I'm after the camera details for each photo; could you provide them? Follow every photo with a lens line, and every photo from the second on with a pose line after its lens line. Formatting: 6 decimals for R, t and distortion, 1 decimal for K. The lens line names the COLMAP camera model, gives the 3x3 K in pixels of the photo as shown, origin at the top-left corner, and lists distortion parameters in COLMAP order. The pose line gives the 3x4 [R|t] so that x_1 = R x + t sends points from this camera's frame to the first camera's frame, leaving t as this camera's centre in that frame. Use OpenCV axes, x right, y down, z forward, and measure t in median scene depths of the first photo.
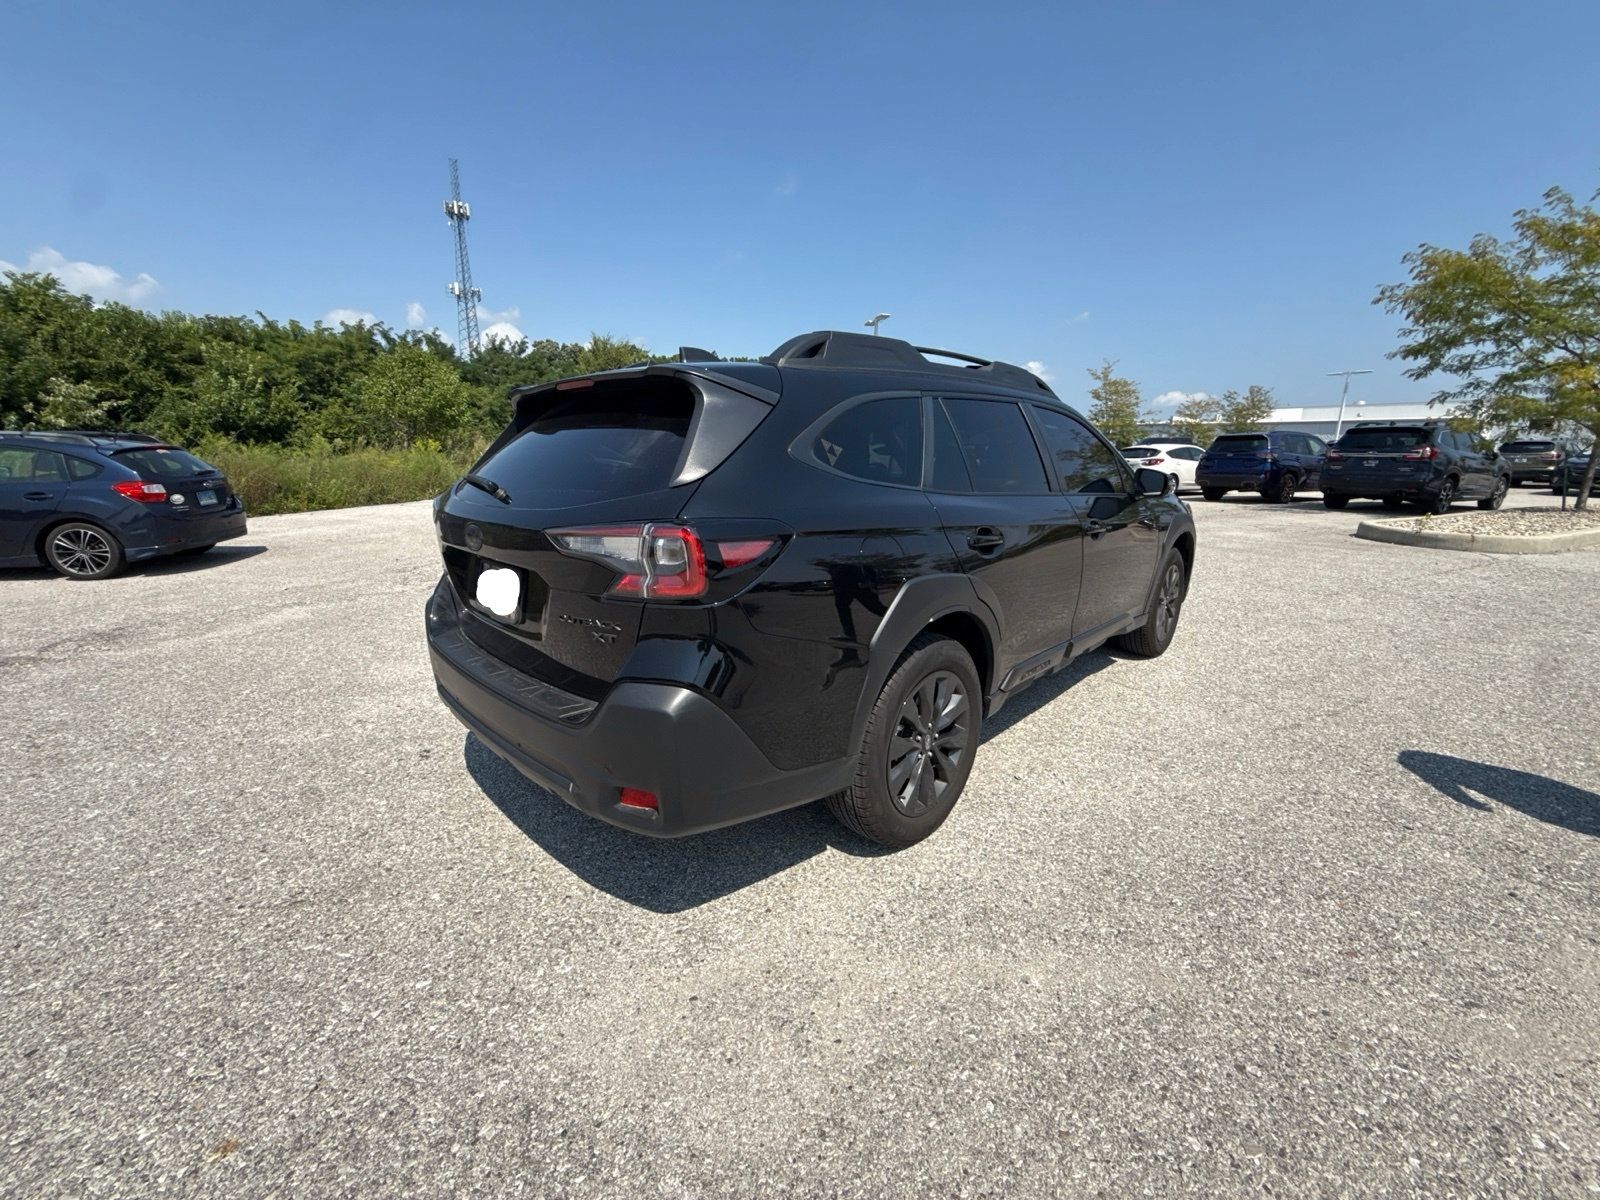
lens RADIAL K [[630.6, 0, 796.3], [0, 630.6, 607.7], [0, 0, 1]] dist [-0.001456, 0.000332]
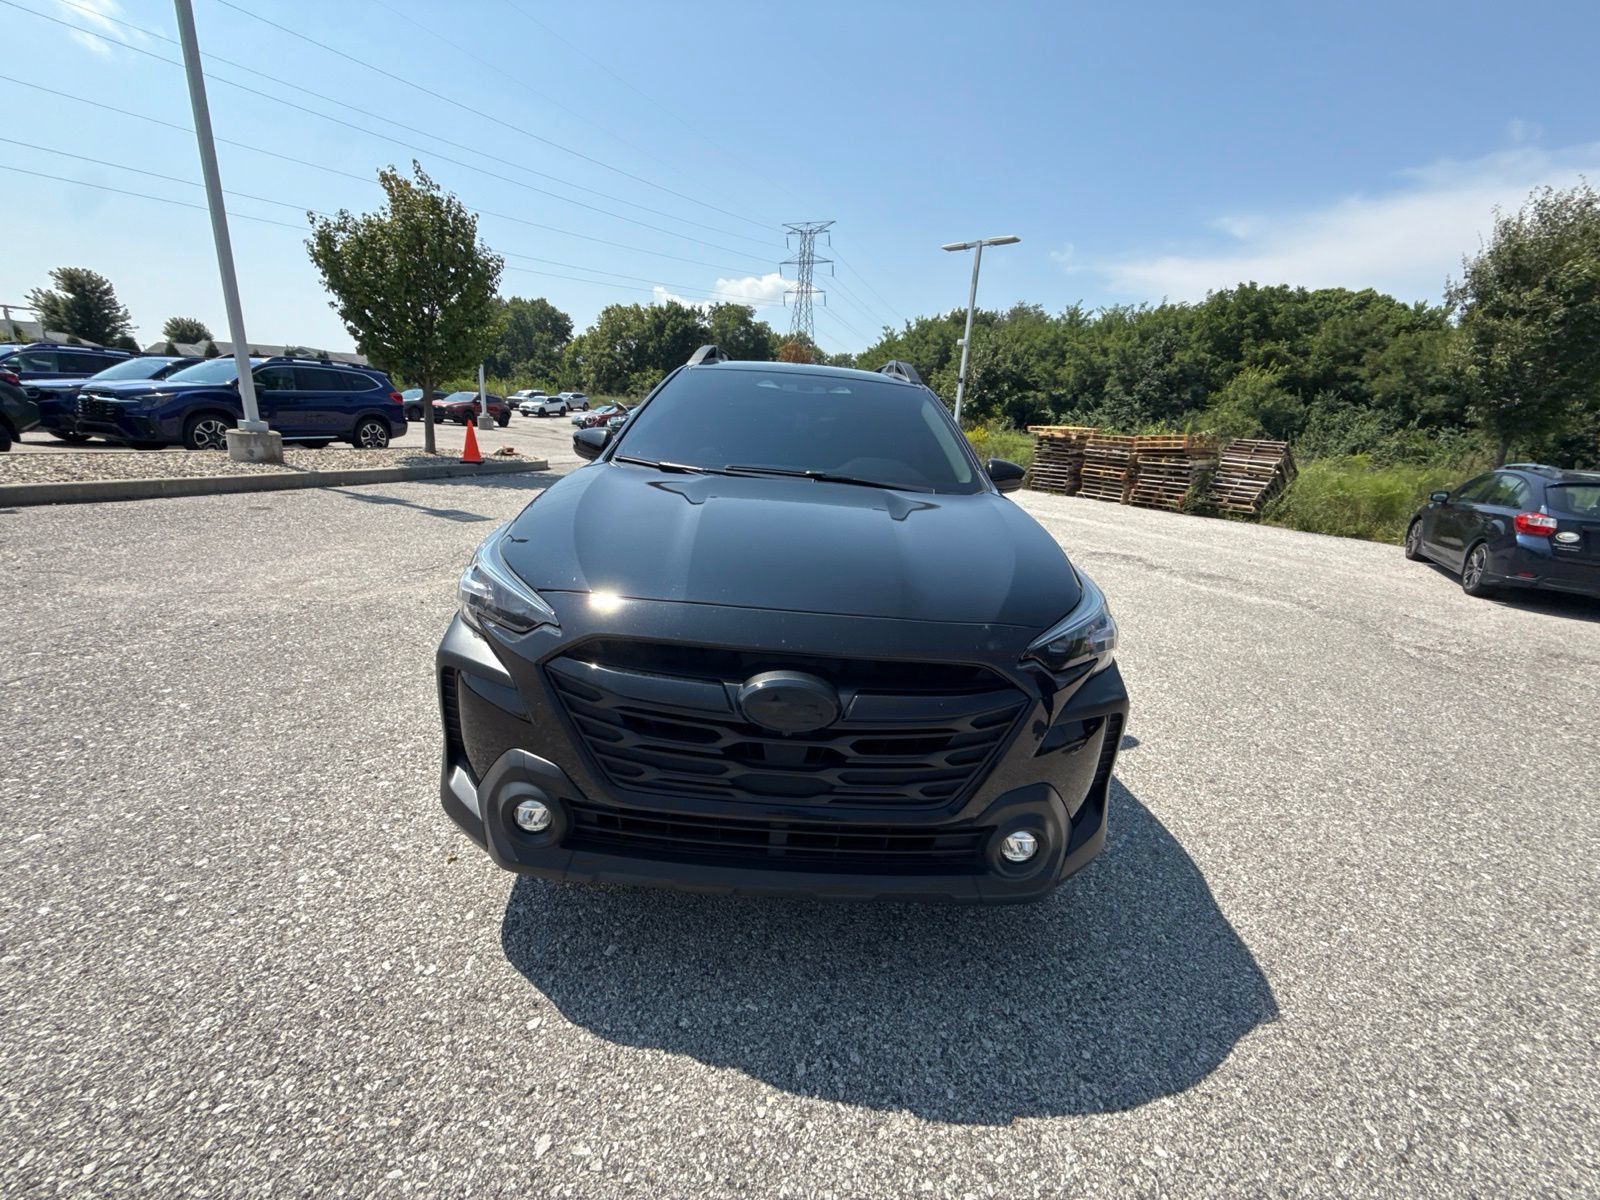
lens RADIAL K [[630.6, 0, 801.2], [0, 630.6, 605.2], [0, 0, 1]] dist [-0.001456, 0.000332]
pose [[-0.702843, 0.144940, -0.696422, 0.094764], [-0.245780, 0.869247, 0.428955, -0.042149], [0.667536, 0.472654, -0.575321, 0.170122]]
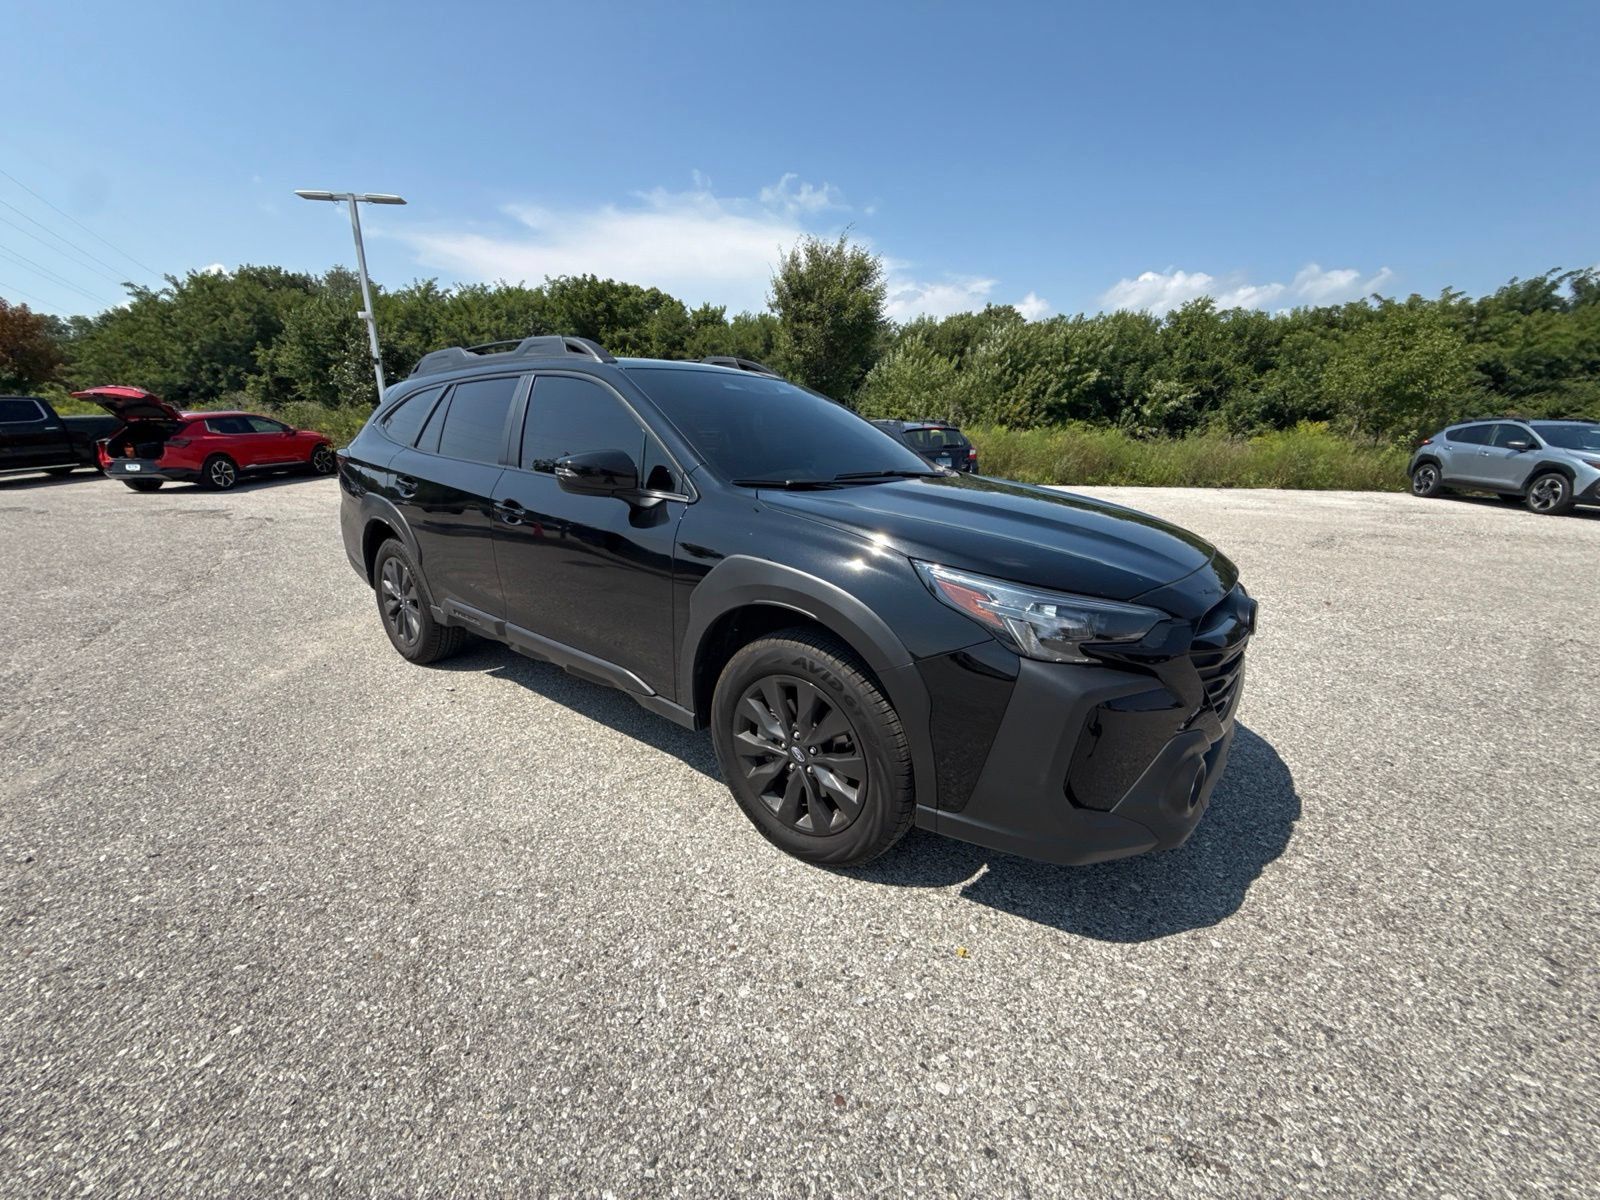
lens RADIAL K [[630.6, 0, 800.1], [0, 630.6, 603.9], [0, 0, 1]] dist [-0.001456, 0.000332]
pose [[0.117401, 0.263744, -0.957422, 0.117475], [-0.249860, 0.940920, 0.228560, -0.025479], [0.961139, 0.212388, 0.176364, 0.105550]]
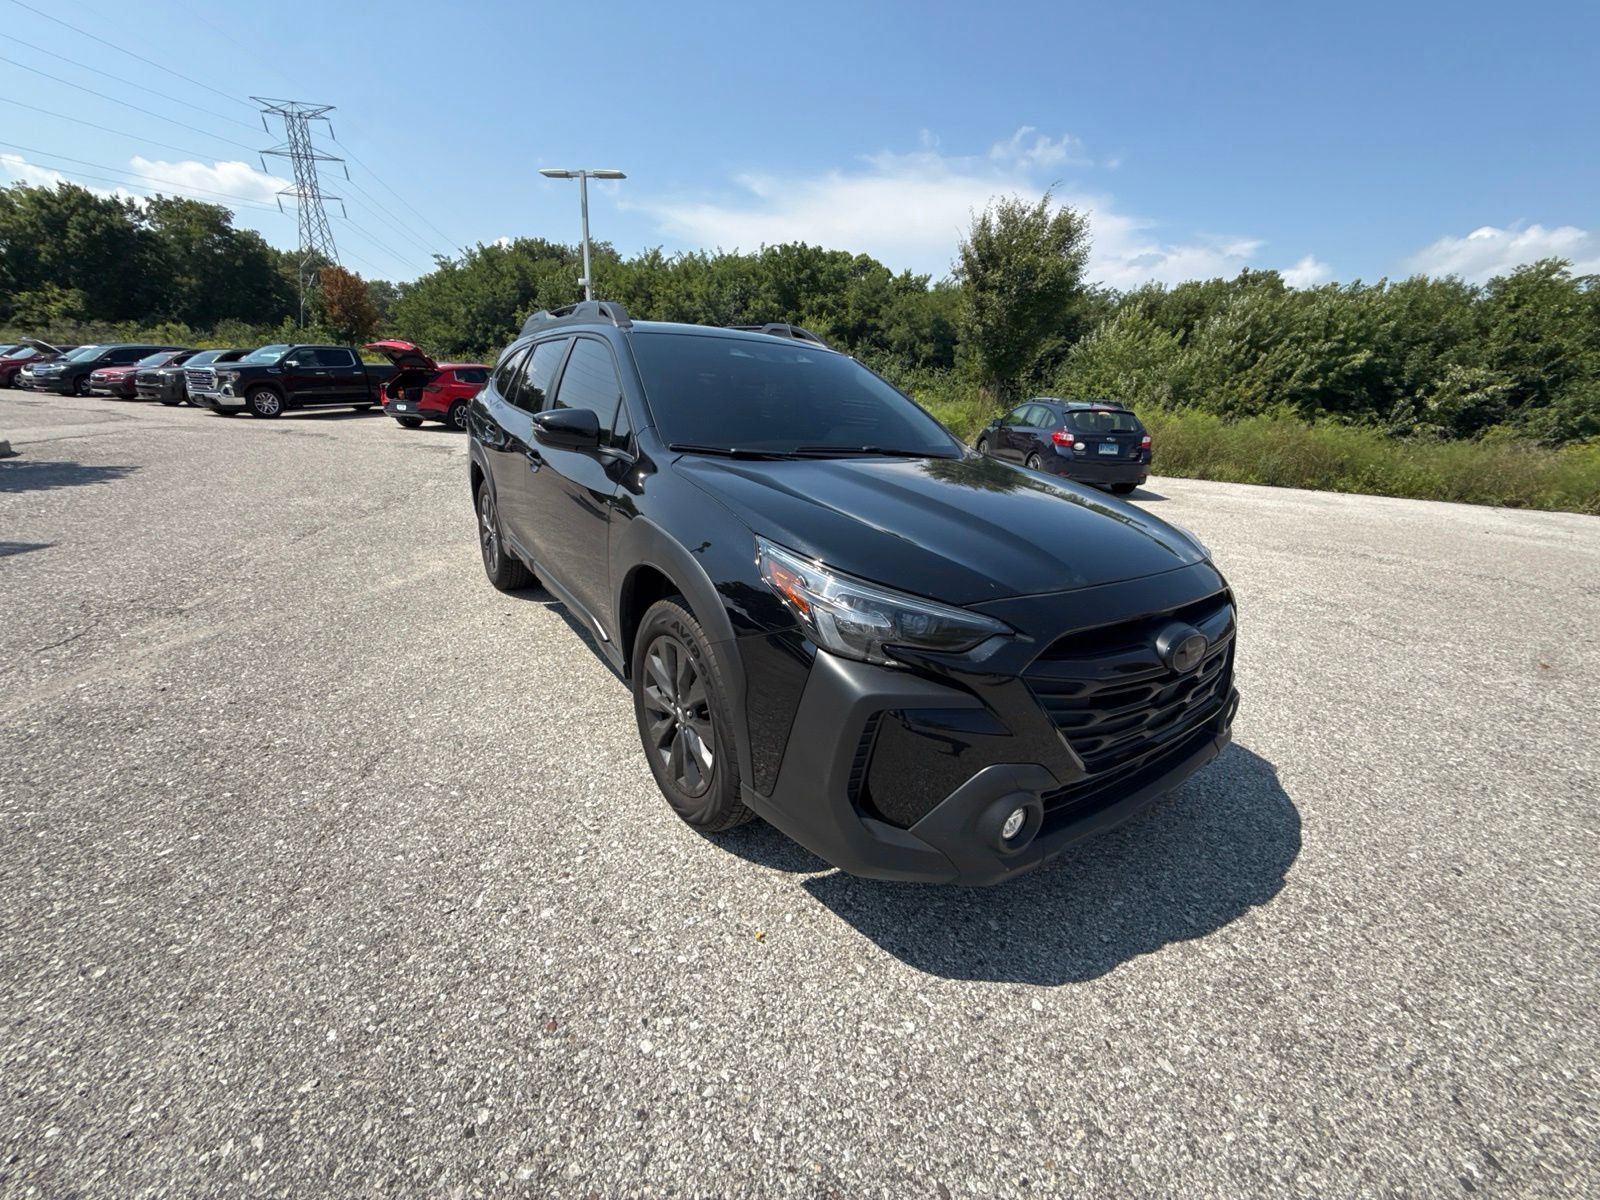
lens RADIAL K [[630.6, 0, 799.9], [0, 630.6, 602.5], [0, 0, 1]] dist [-0.001456, 0.000332]
pose [[-0.175195, 0.298577, -0.938168, 0.116637], [-0.293311, 0.893807, 0.339232, -0.031884], [0.939828, 0.334606, -0.069014, 0.128204]]
